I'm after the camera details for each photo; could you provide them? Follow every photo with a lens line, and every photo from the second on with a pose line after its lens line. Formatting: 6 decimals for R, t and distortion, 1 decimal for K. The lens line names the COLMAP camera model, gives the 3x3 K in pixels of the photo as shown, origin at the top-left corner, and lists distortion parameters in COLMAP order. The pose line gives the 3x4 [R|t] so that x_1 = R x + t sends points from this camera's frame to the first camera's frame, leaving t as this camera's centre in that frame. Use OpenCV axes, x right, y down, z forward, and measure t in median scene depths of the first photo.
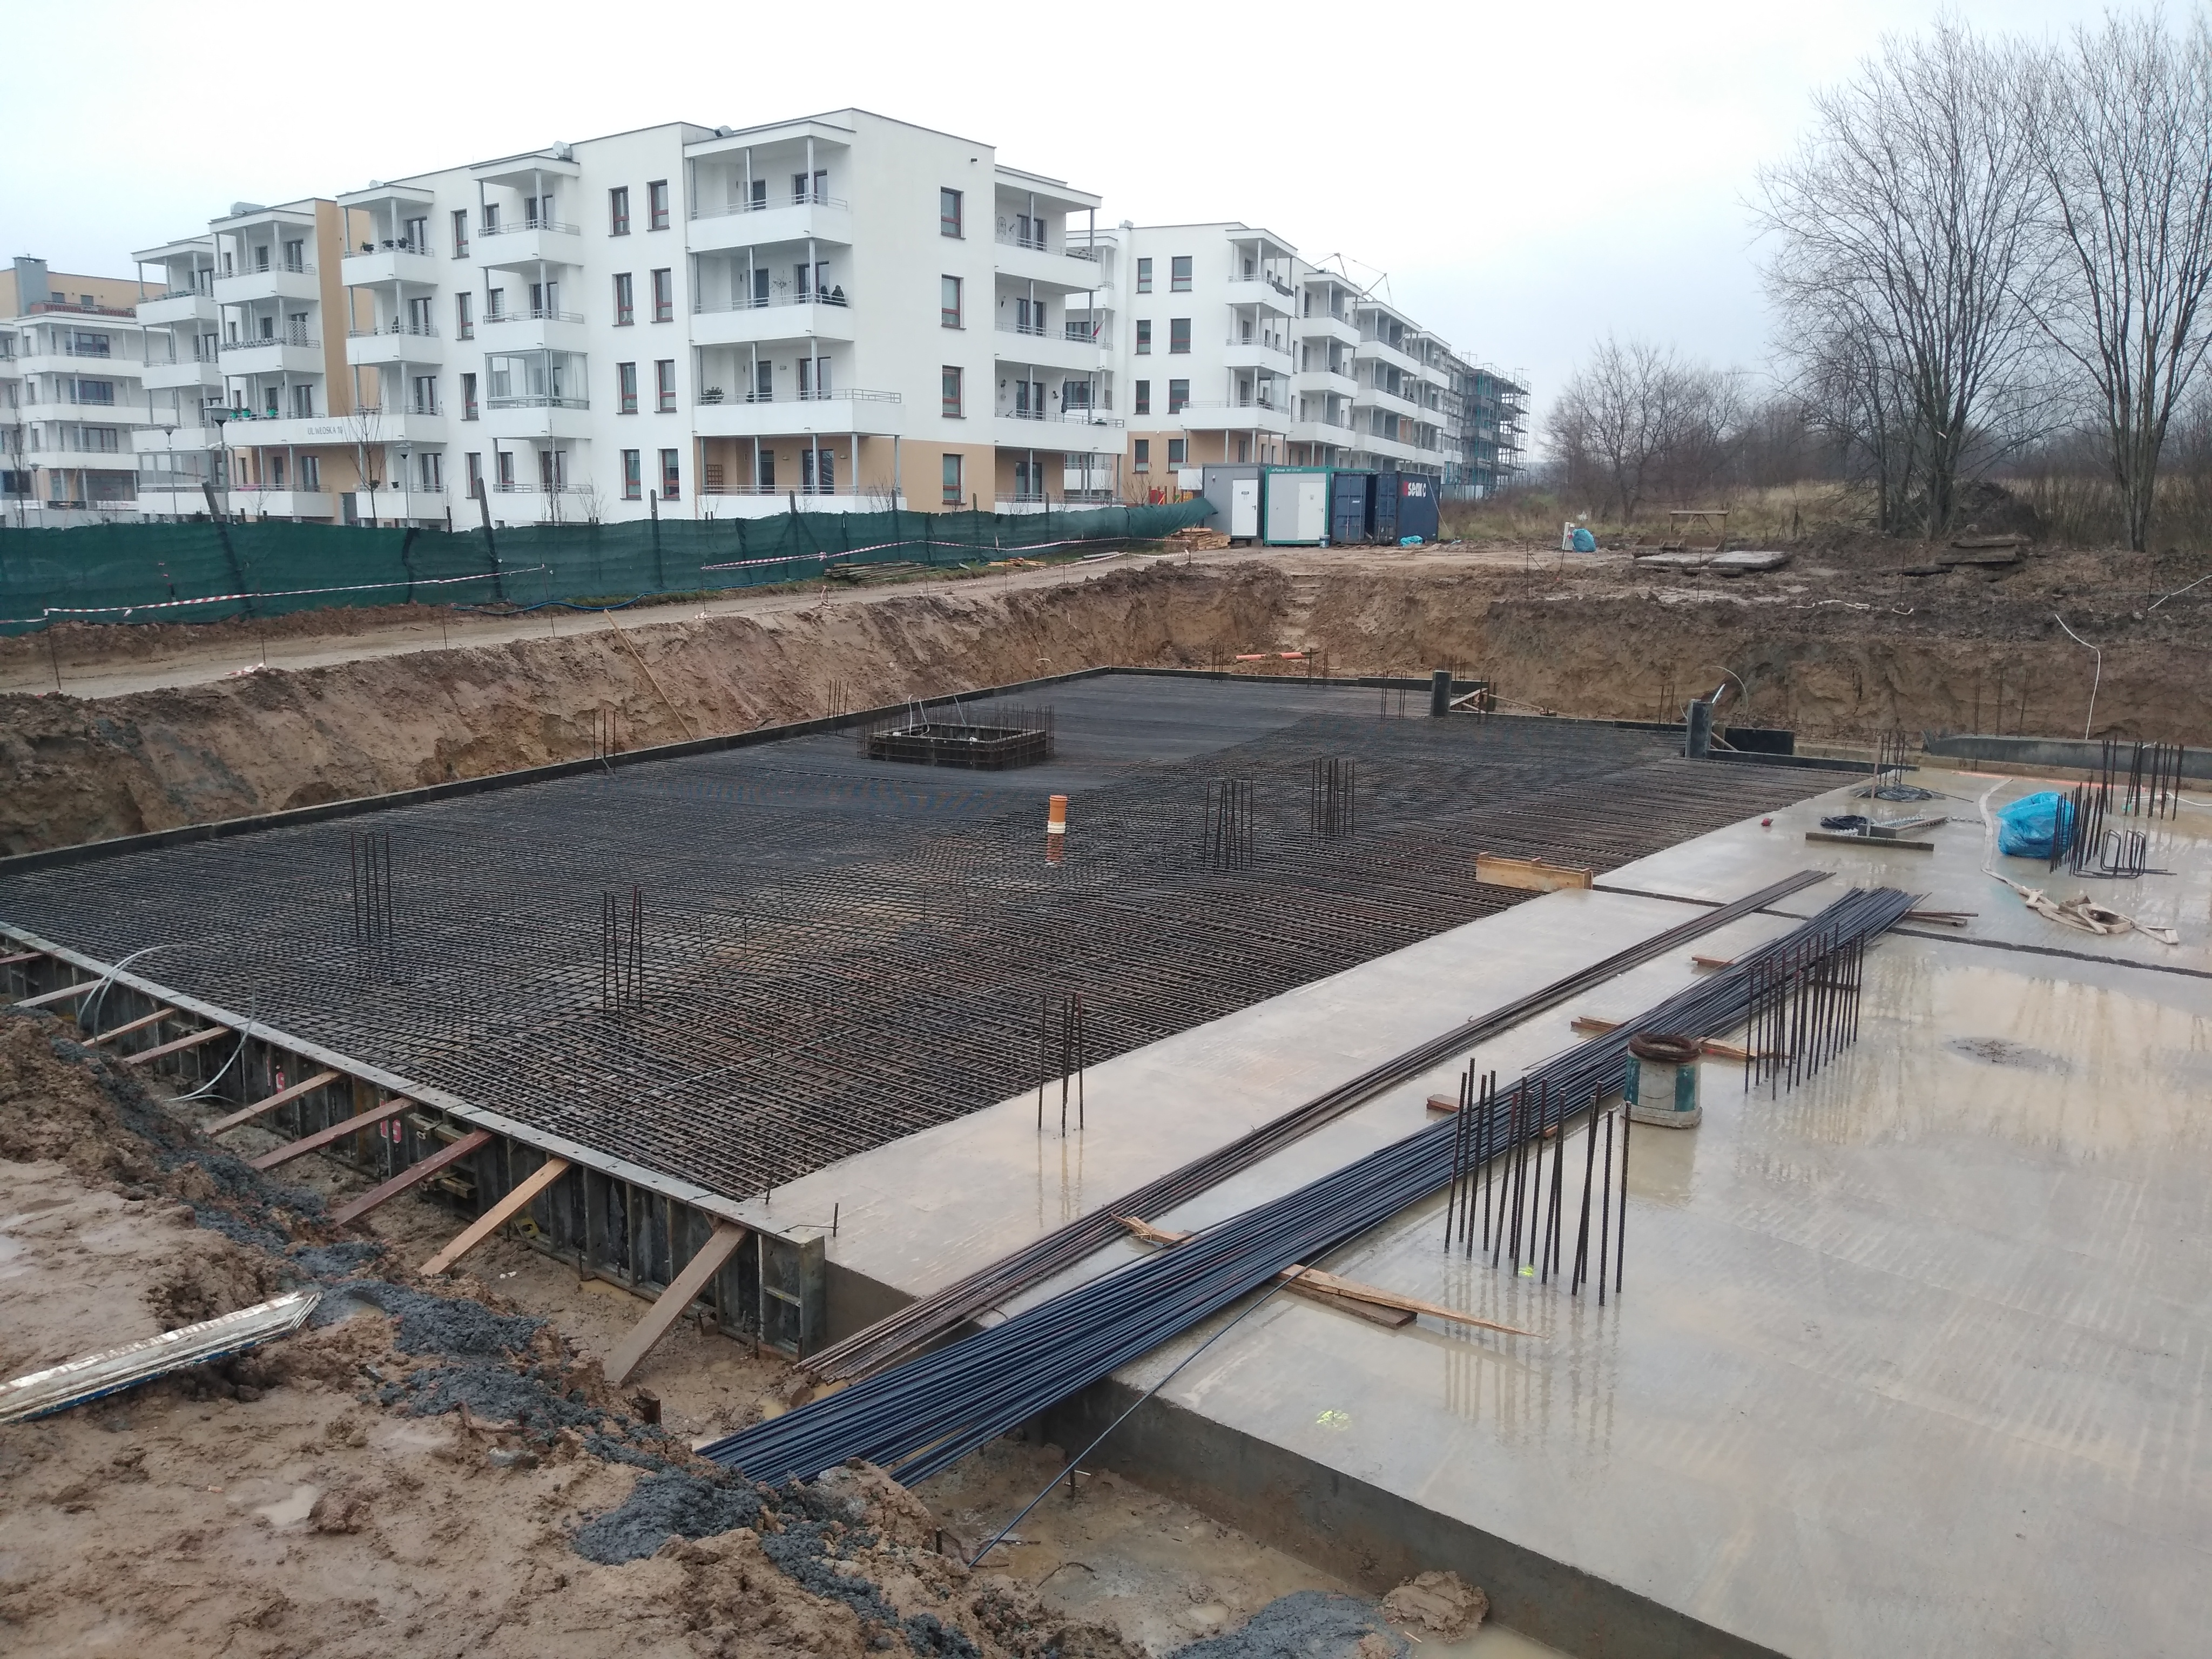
lens RADIAL K [[1759.5, 0, 1107.0], [0, 1759.5, 828.8], [0, 0, 1]] dist [0.026224, -0.034348]
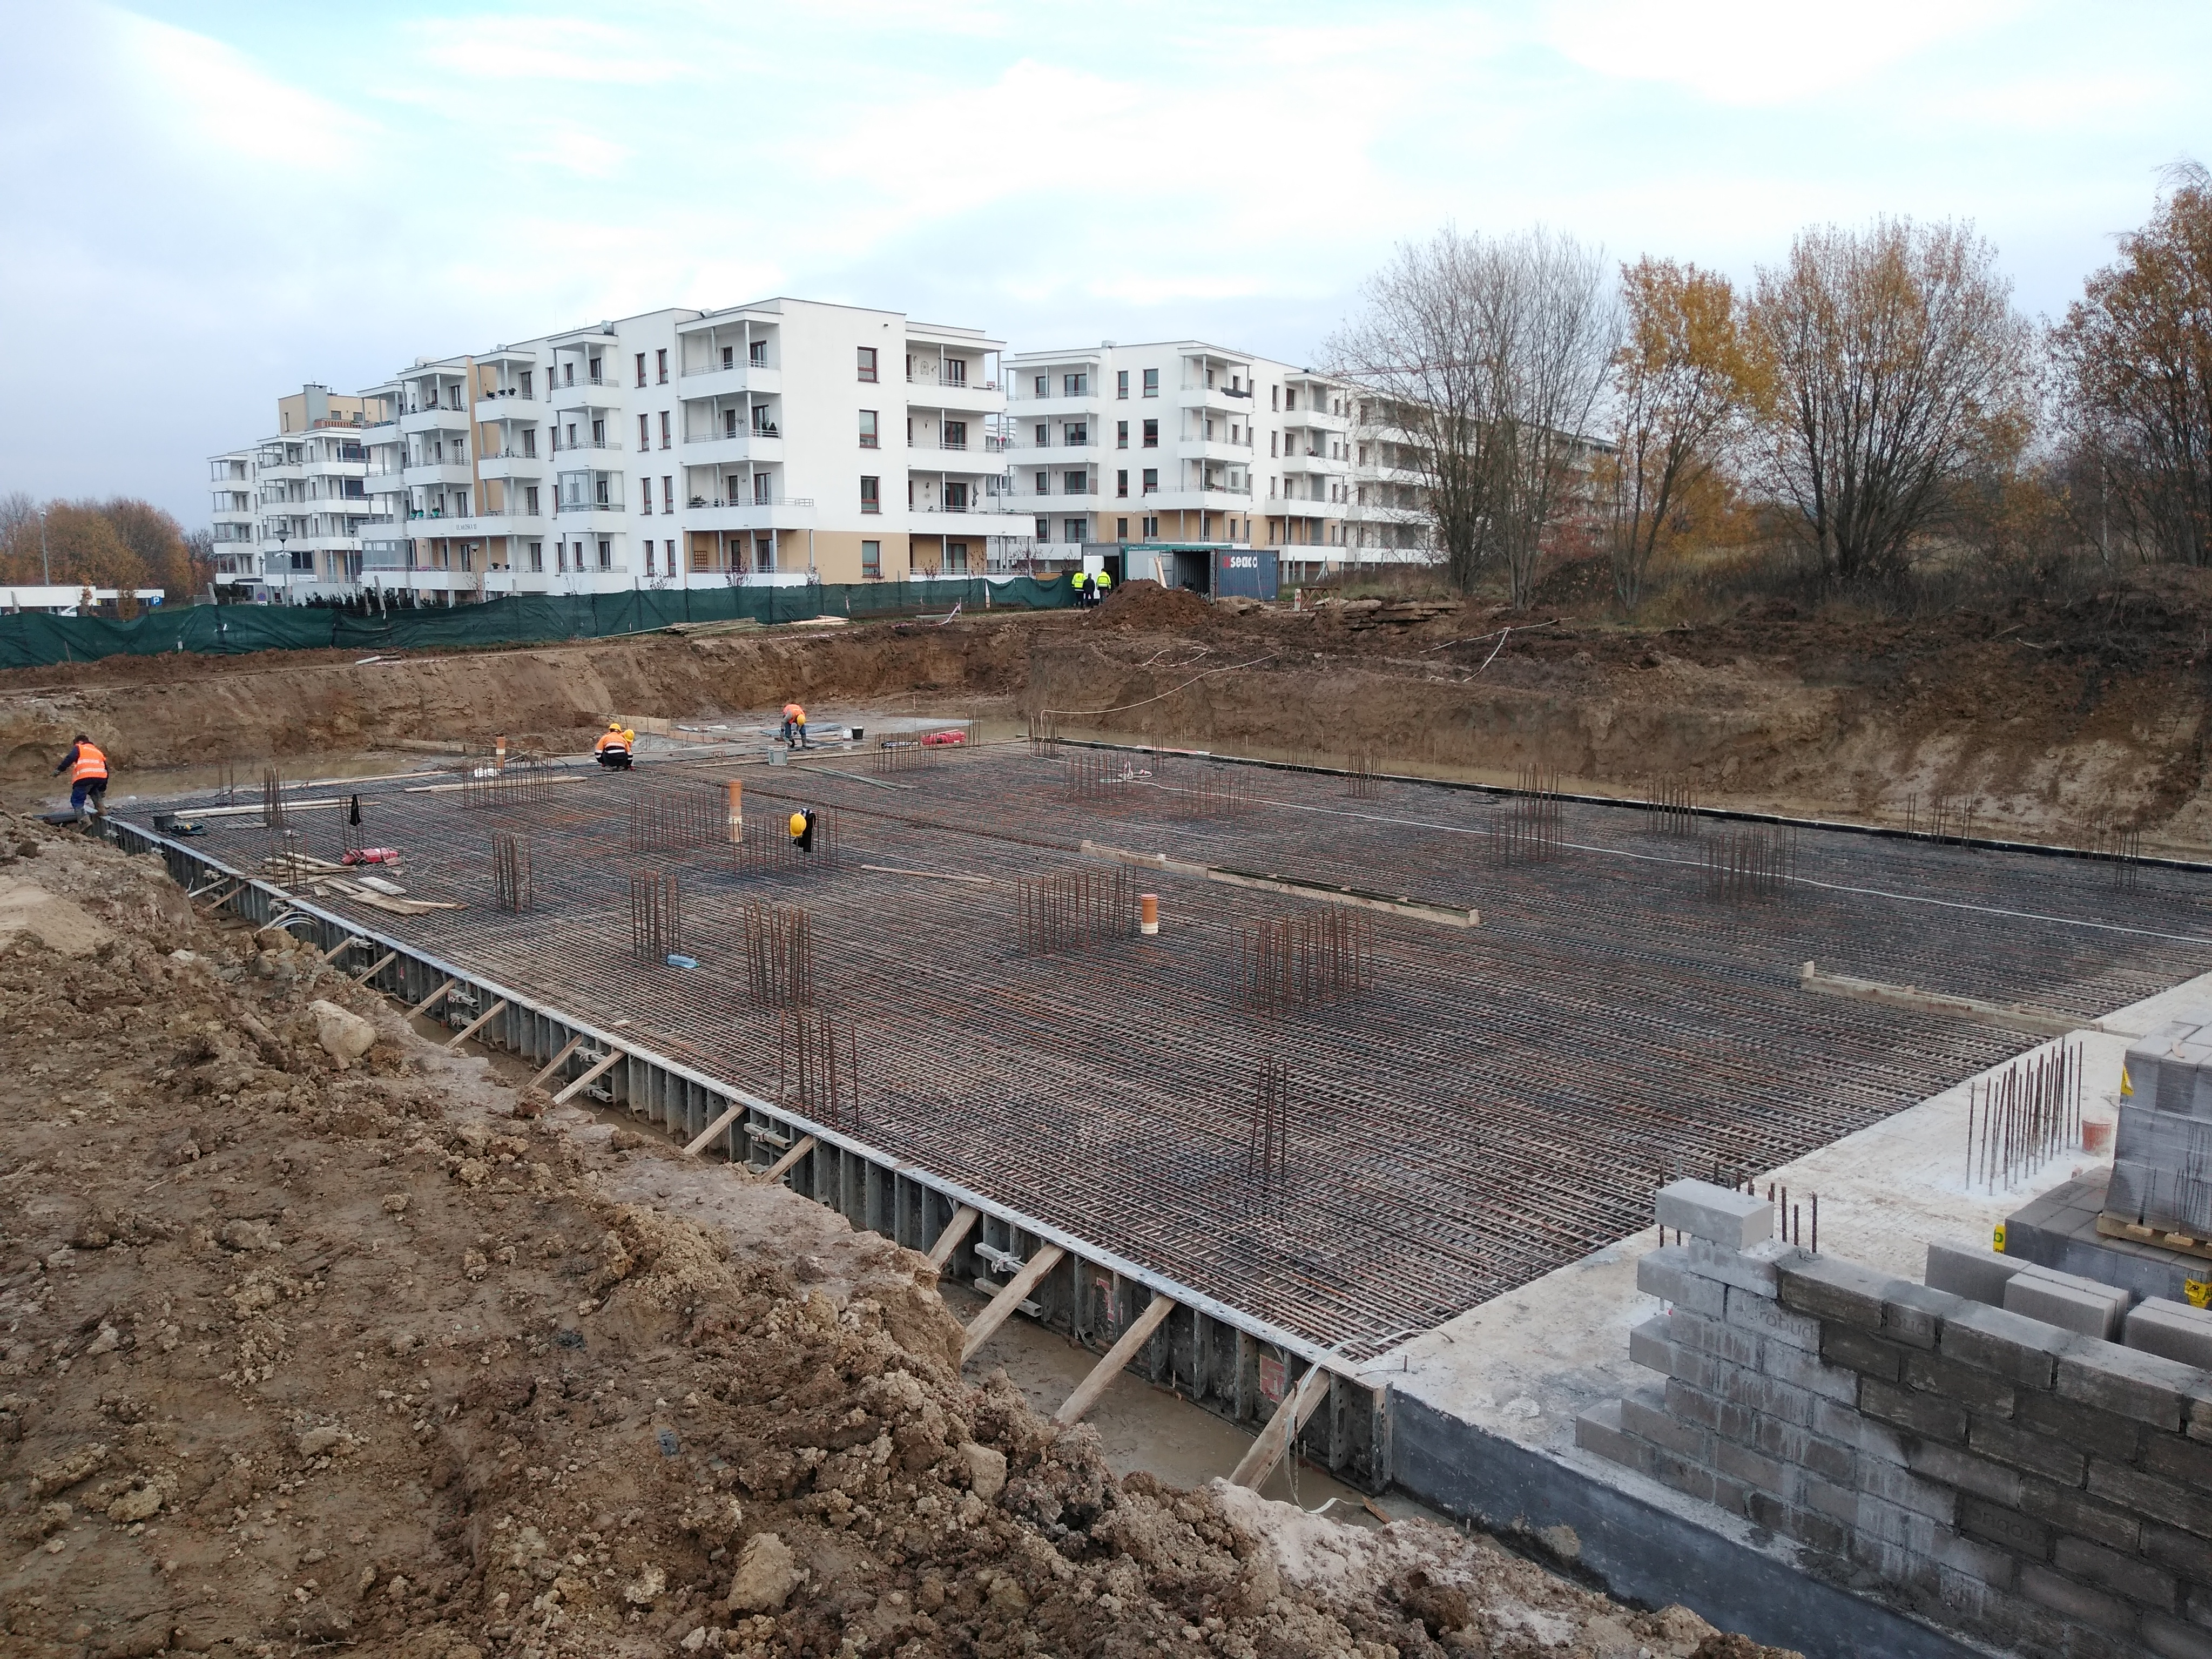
lens RADIAL K [[1759.5, 0, 1104.7], [0, 1759.5, 832.9], [0, 0, 1]] dist [0.026224, -0.034348]
pose [[0.986333, 0.013228, -0.164231, 0.311428], [-0.017705, 0.999510, -0.025829, 0.042436], [0.163809, 0.028384, 0.986084, -0.292281]]
